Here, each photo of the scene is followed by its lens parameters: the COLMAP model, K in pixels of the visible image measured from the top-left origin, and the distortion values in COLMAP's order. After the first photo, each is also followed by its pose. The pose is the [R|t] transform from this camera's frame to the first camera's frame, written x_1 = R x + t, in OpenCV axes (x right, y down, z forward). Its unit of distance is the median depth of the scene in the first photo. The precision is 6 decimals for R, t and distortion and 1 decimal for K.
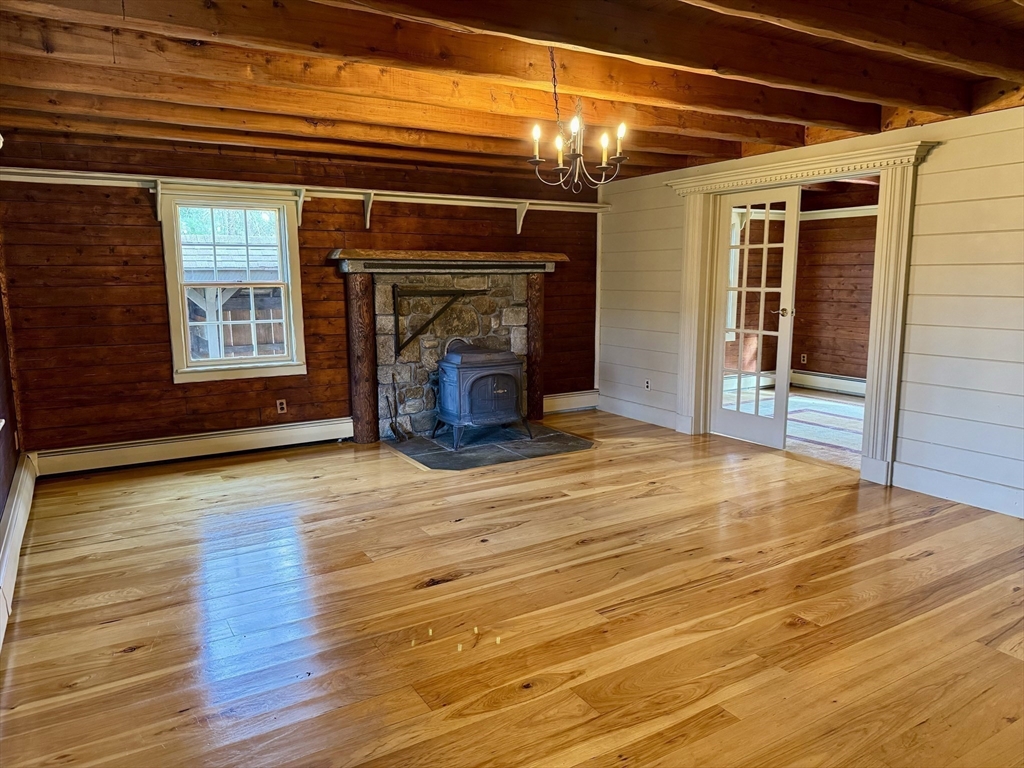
lens RADIAL K [[696.7, 0, 512.0], [0, 696.7, 384.0], [0, 0, 1]] dist [0.134414, -0.193055]
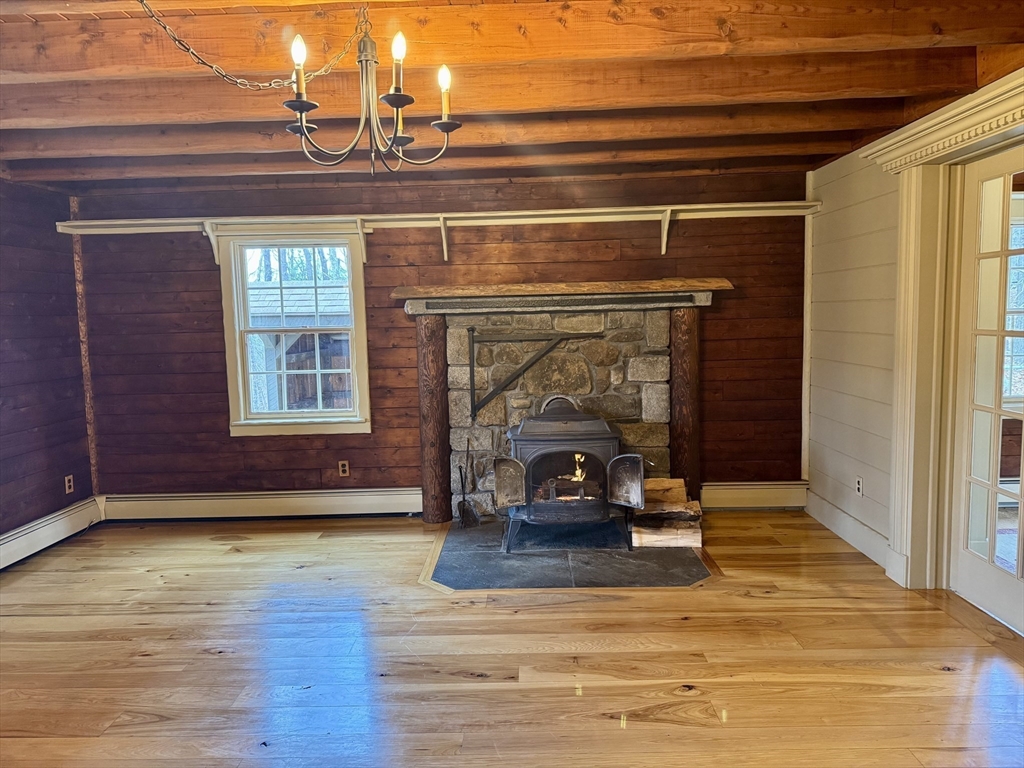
lens RADIAL K [[696.7, 0, 512.0], [0, 696.7, 384.0], [0, 0, 1]] dist [0.134414, -0.193055]
pose [[0.849093, 0.034928, -0.527087, 0.299446], [-0.061305, 0.997585, -0.032650, -0.056034], [0.524674, 0.060036, 0.849184, 0.360889]]
